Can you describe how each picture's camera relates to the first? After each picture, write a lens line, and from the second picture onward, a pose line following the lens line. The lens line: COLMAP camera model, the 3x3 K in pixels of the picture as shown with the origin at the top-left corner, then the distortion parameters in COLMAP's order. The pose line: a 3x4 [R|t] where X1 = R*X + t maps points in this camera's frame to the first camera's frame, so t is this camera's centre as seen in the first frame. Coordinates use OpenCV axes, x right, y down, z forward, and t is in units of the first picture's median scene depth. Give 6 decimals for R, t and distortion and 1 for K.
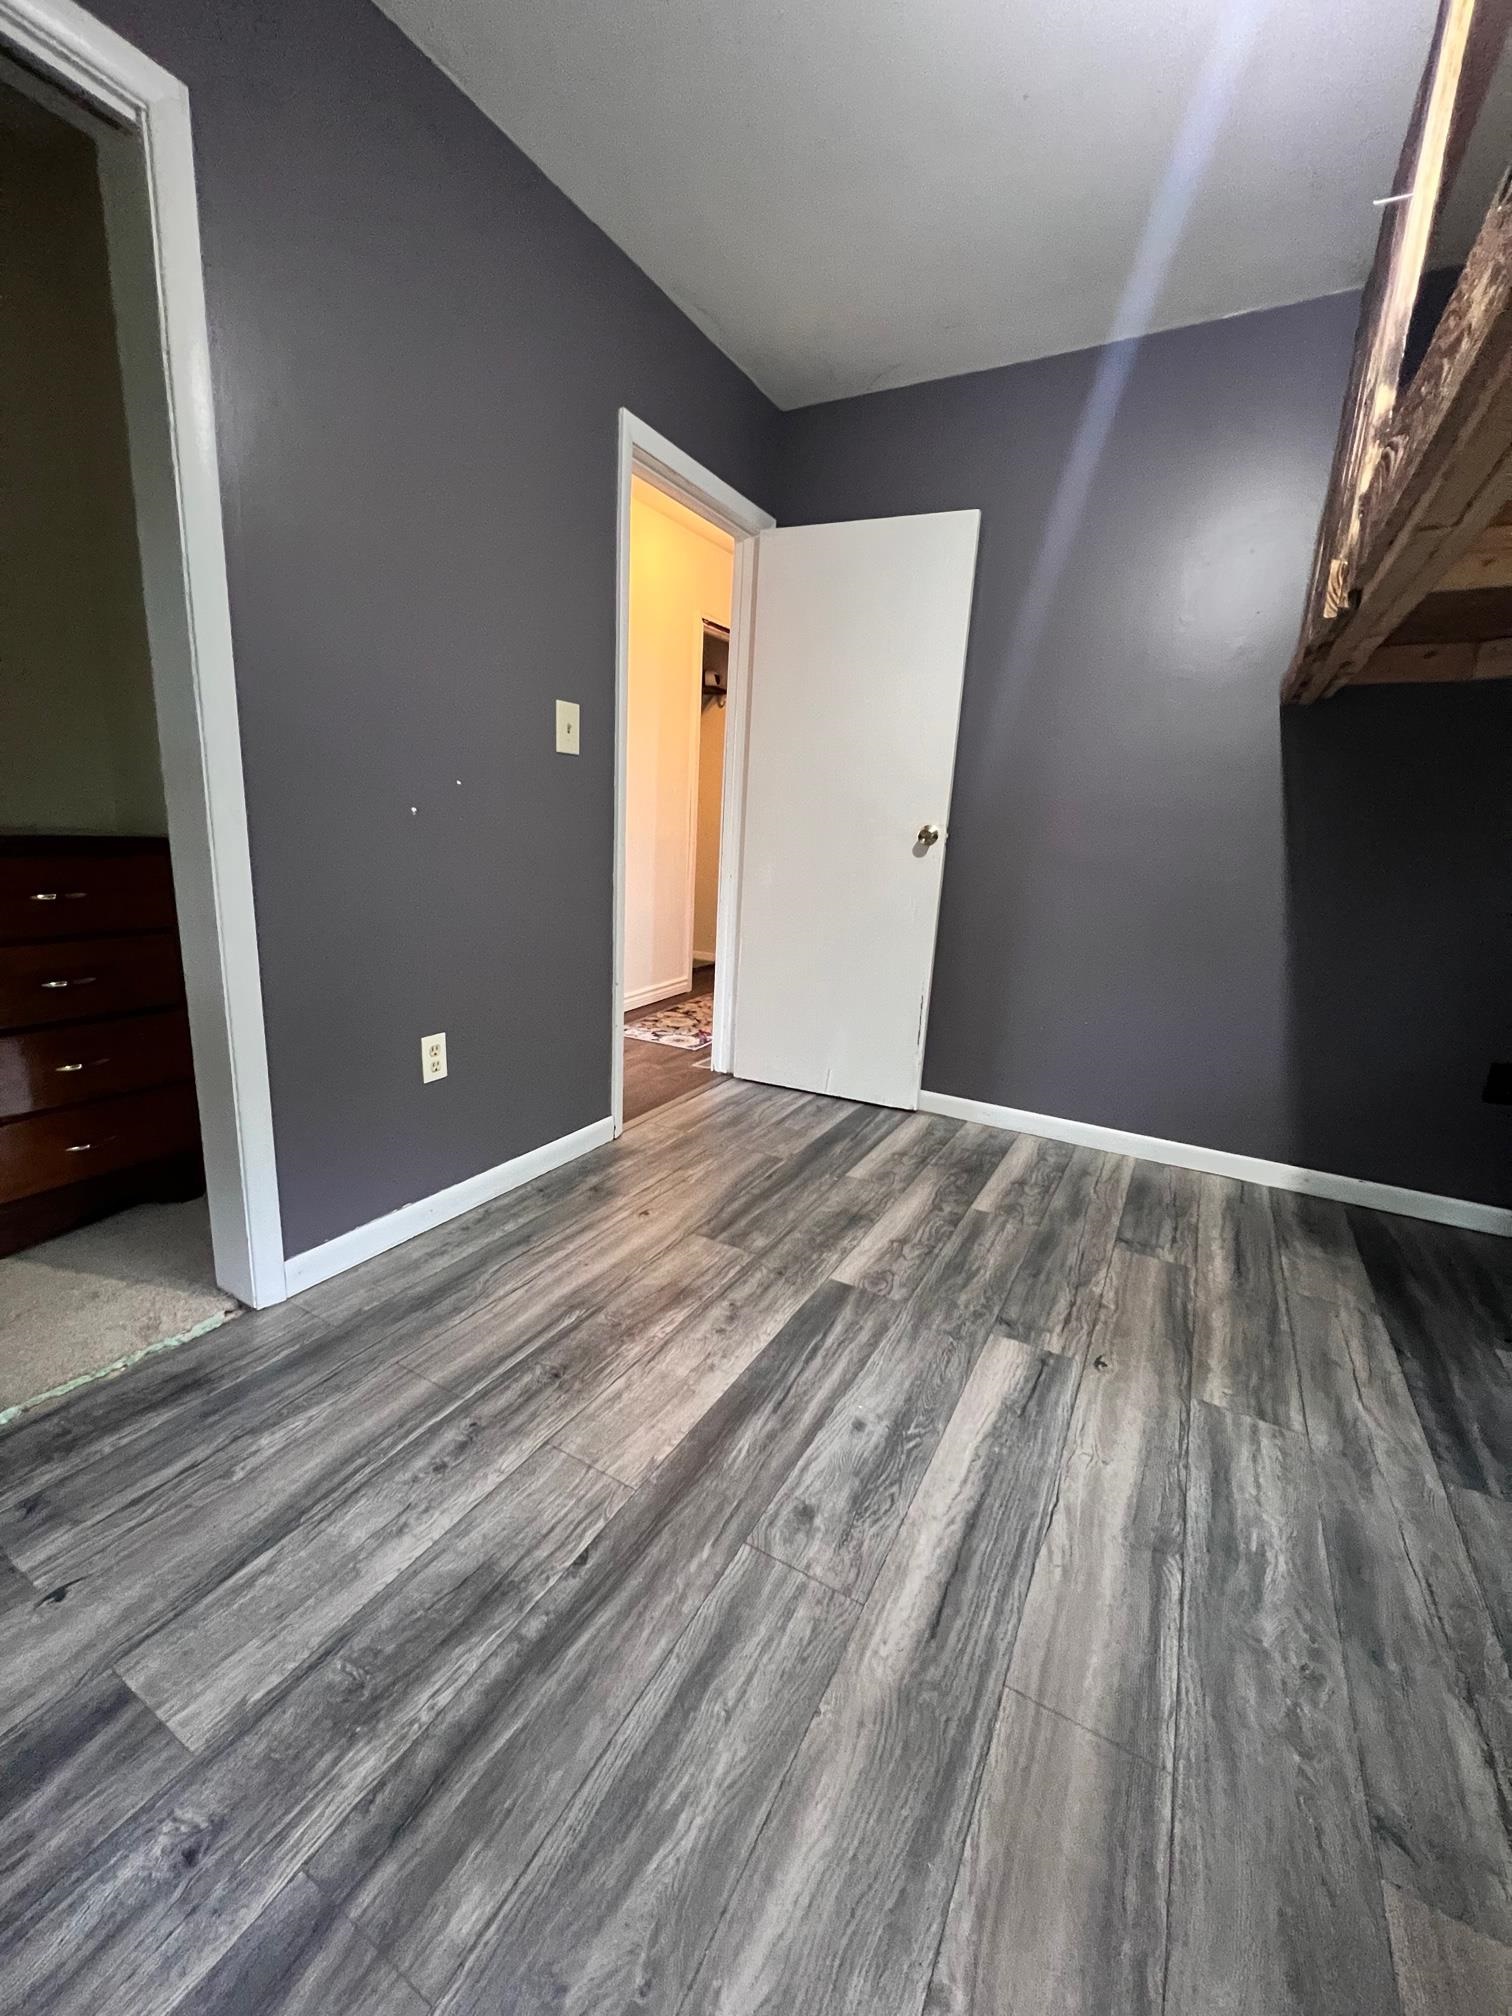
lens RADIAL K [[808.8, 0, 742.4], [0, 808.8, 1013.7], [0, 0, 1]] dist [-0.001353, 0.000433]
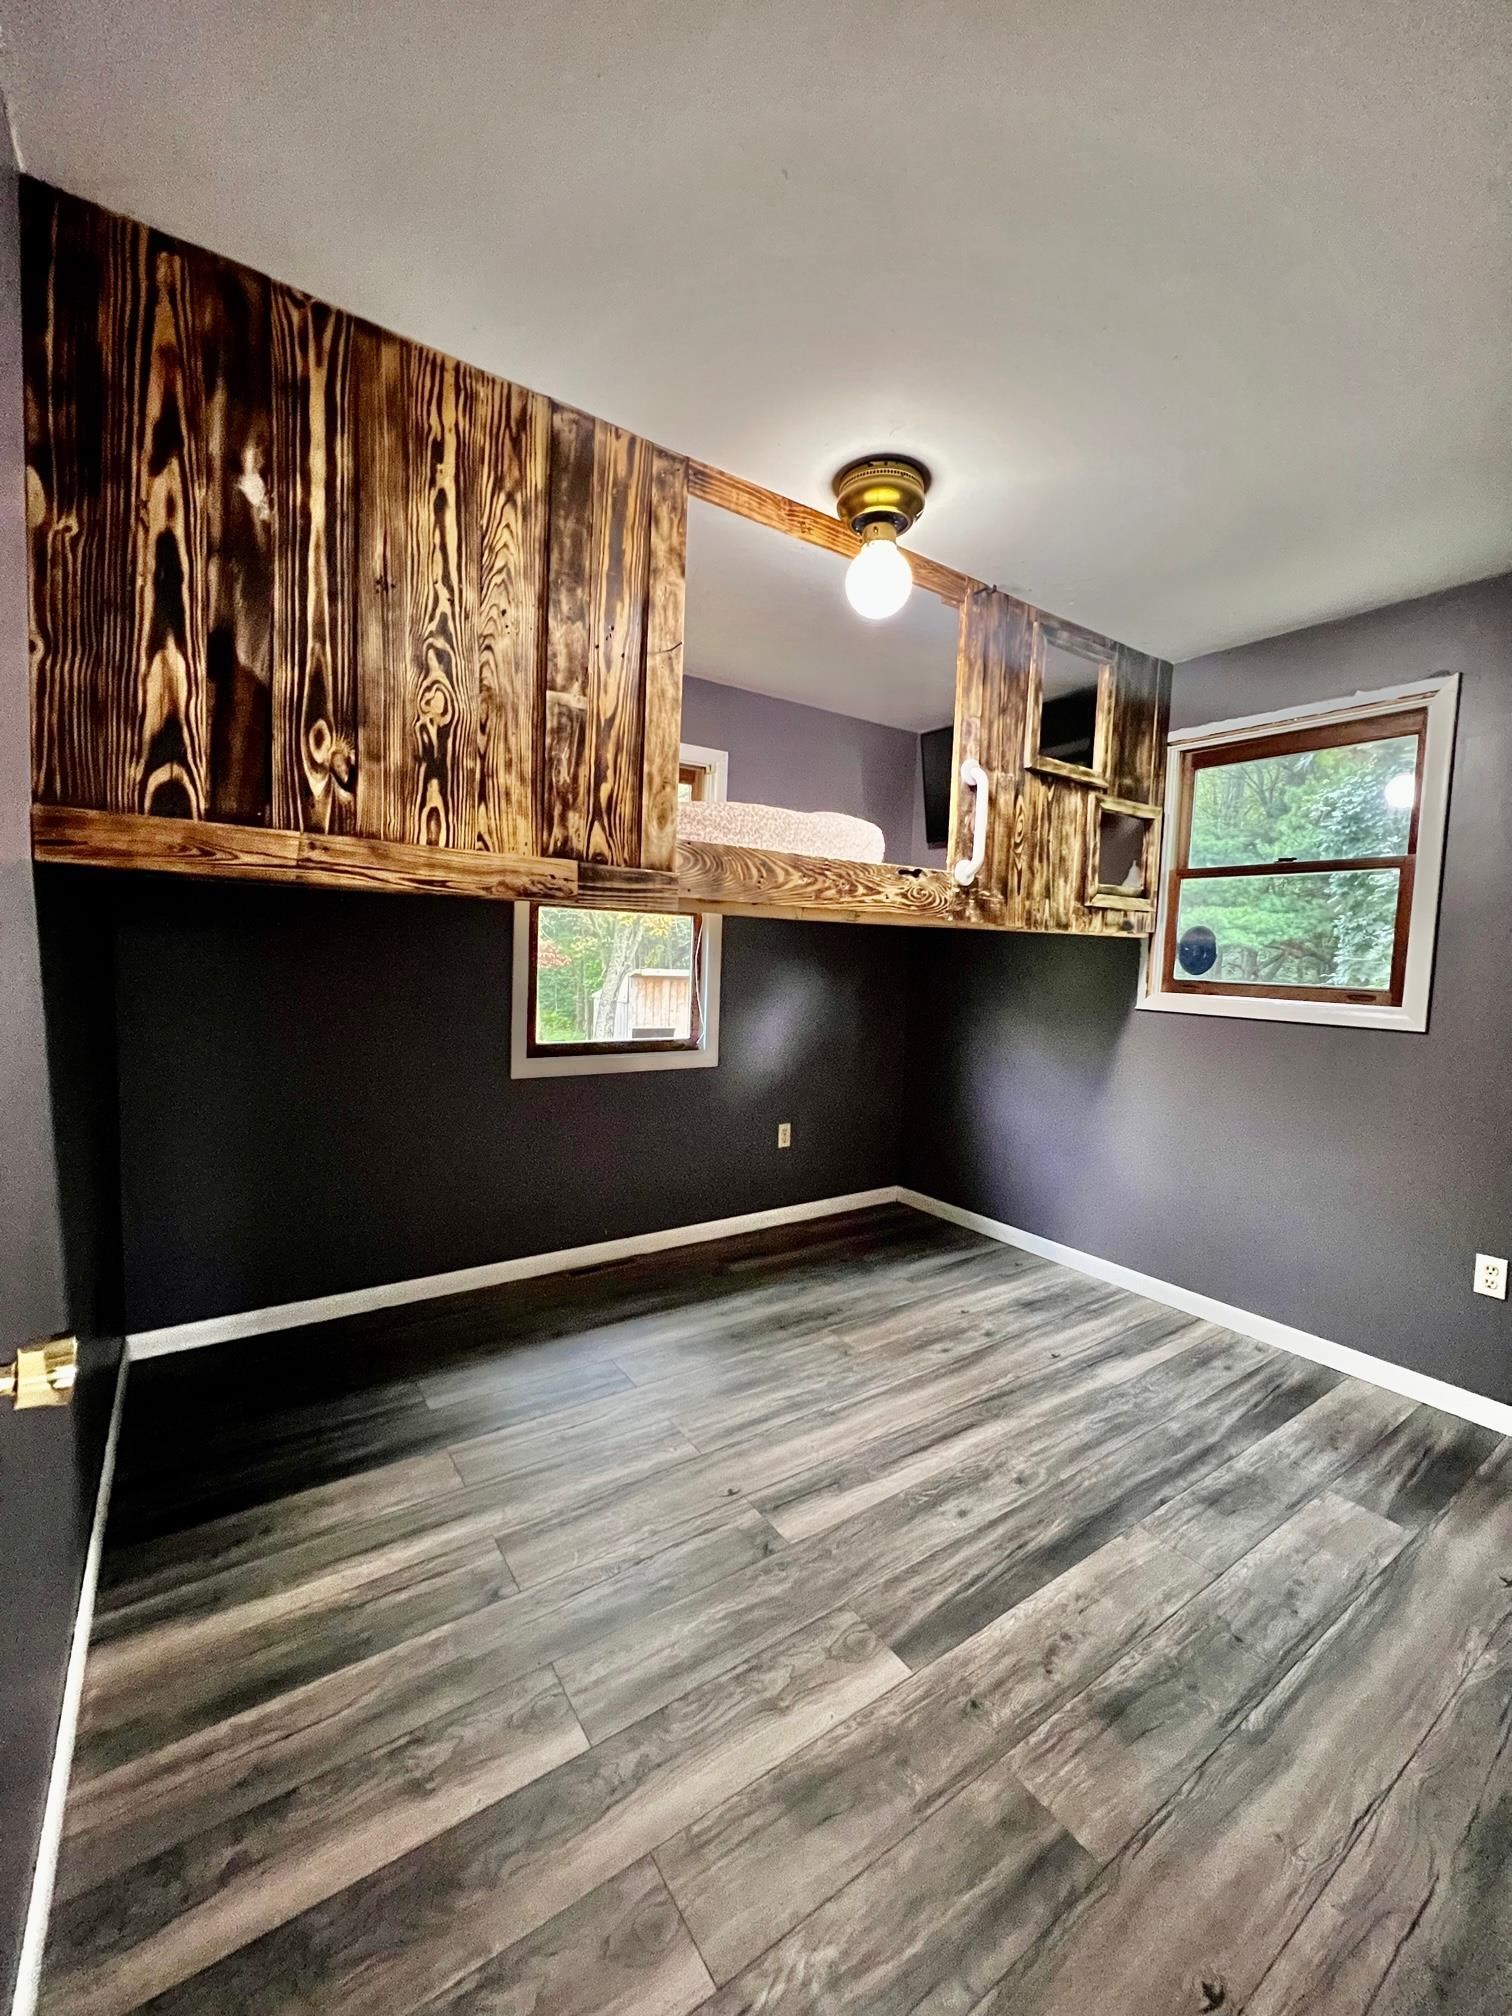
lens RADIAL K [[808.8, 0, 745.5], [0, 808.8, 1006.9], [0, 0, 1]] dist [-0.001353, 0.000433]
pose [[-0.895945, -0.108701, 0.430659, -0.018132], [0.028208, 0.953709, 0.299406, -0.615313], [-0.443269, 0.280399, -0.851404, 1.792873]]
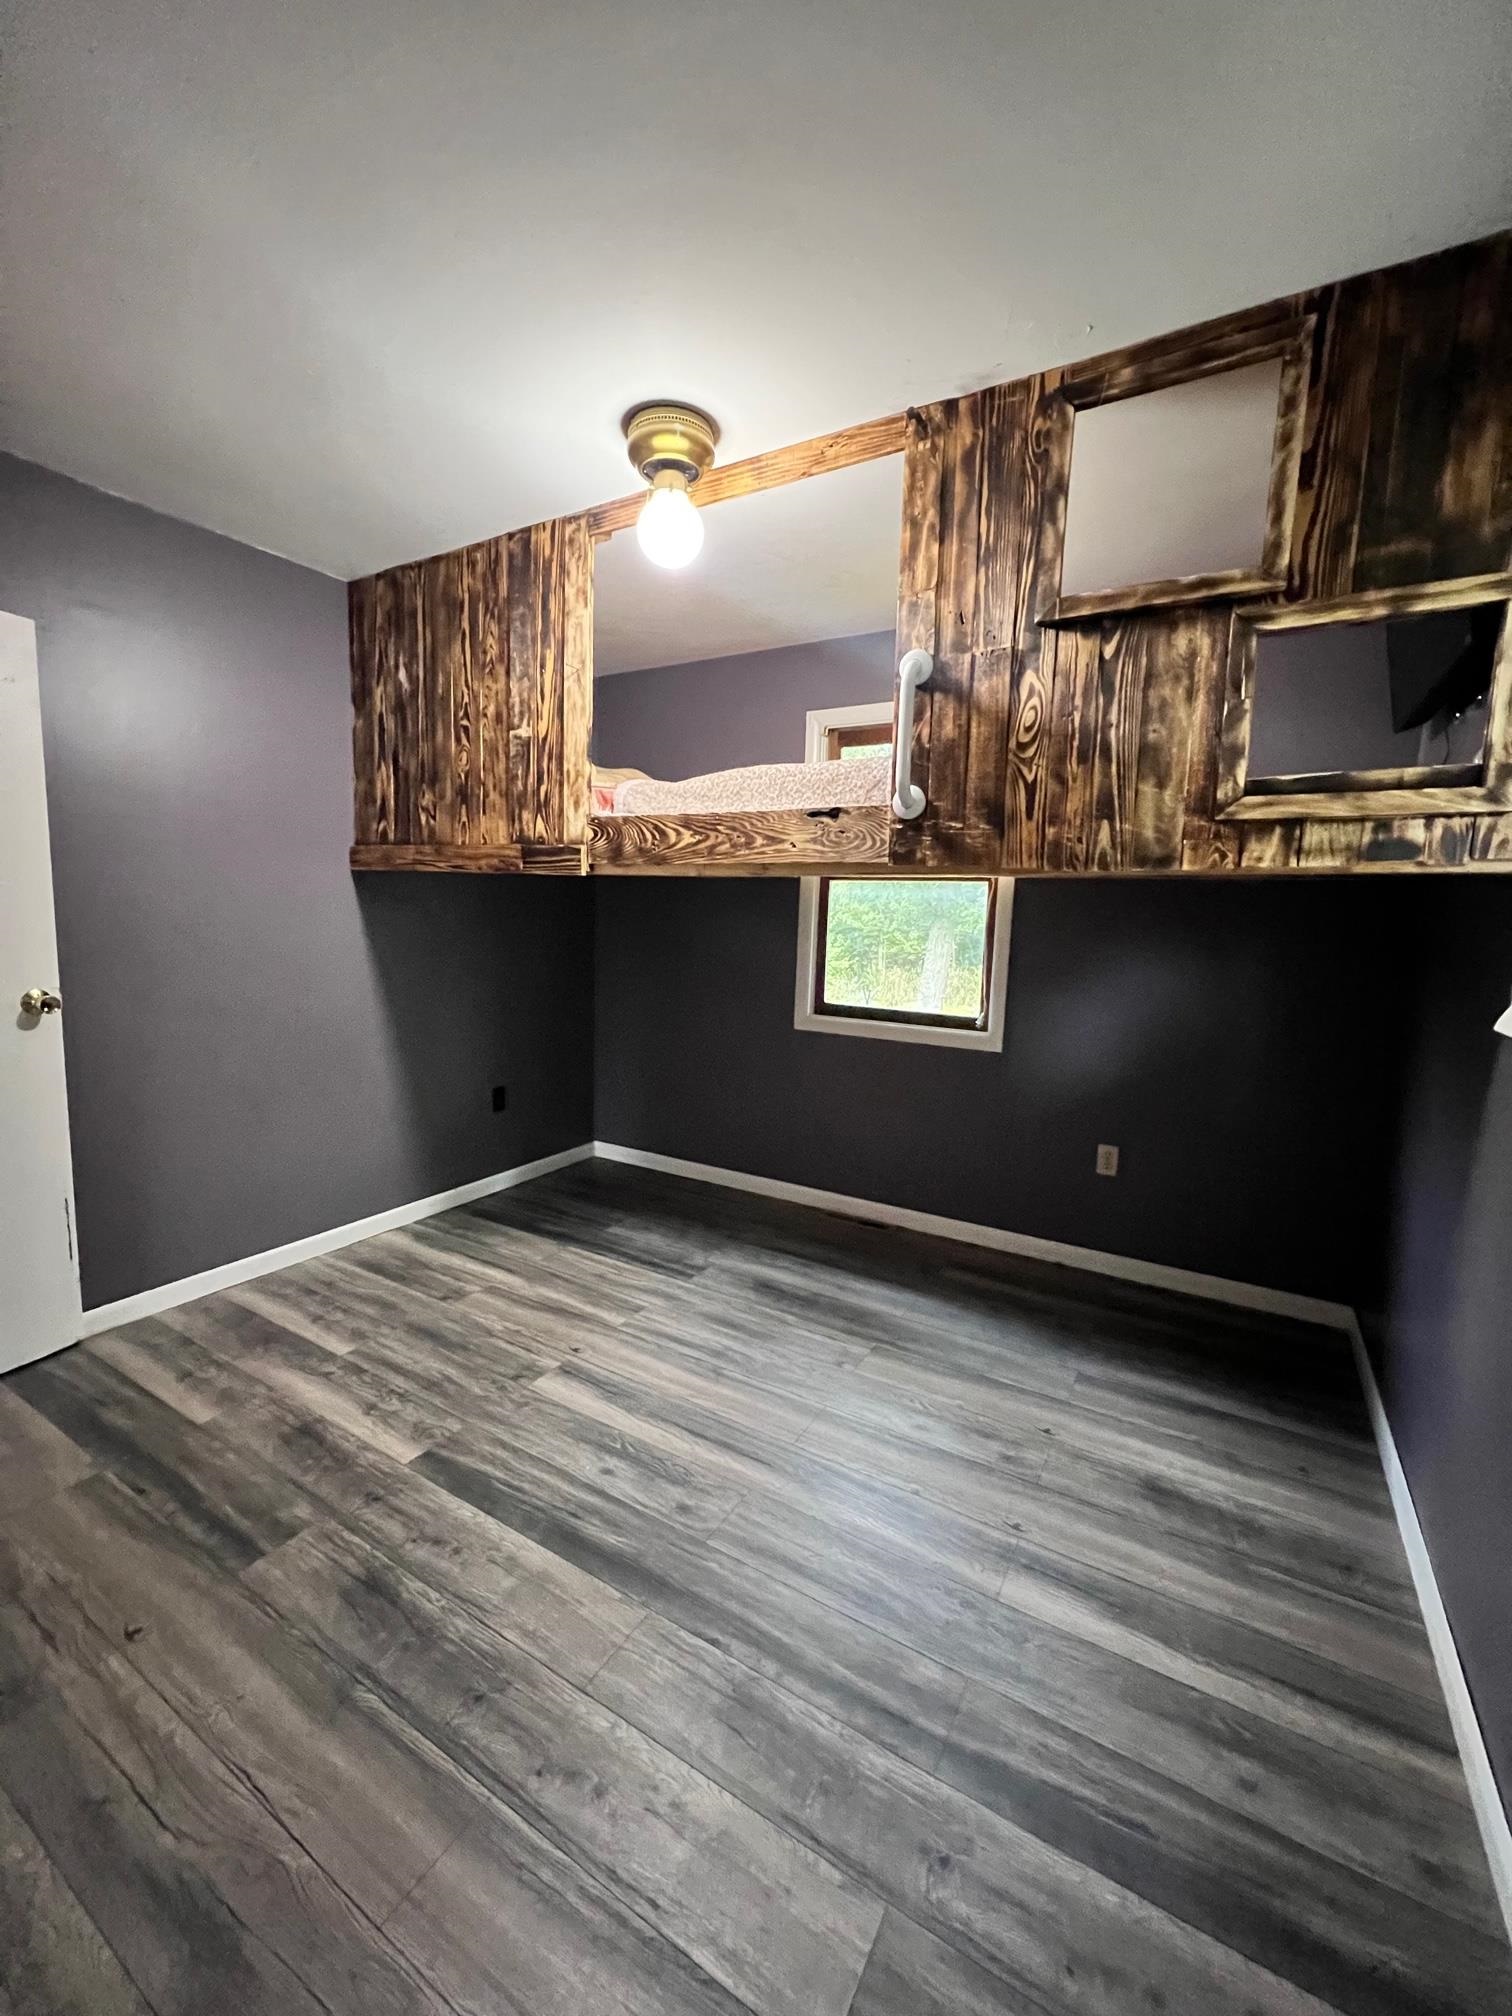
lens RADIAL K [[808.8, 0, 755.1], [0, 808.8, 1006.5], [0, 0, 1]] dist [-0.001353, 0.000433]
pose [[0.024182, -0.162290, 0.986447, -0.896935], [0.205761, 0.966417, 0.153950, -0.331523], [-0.978304, 0.199249, 0.056762, 0.462198]]
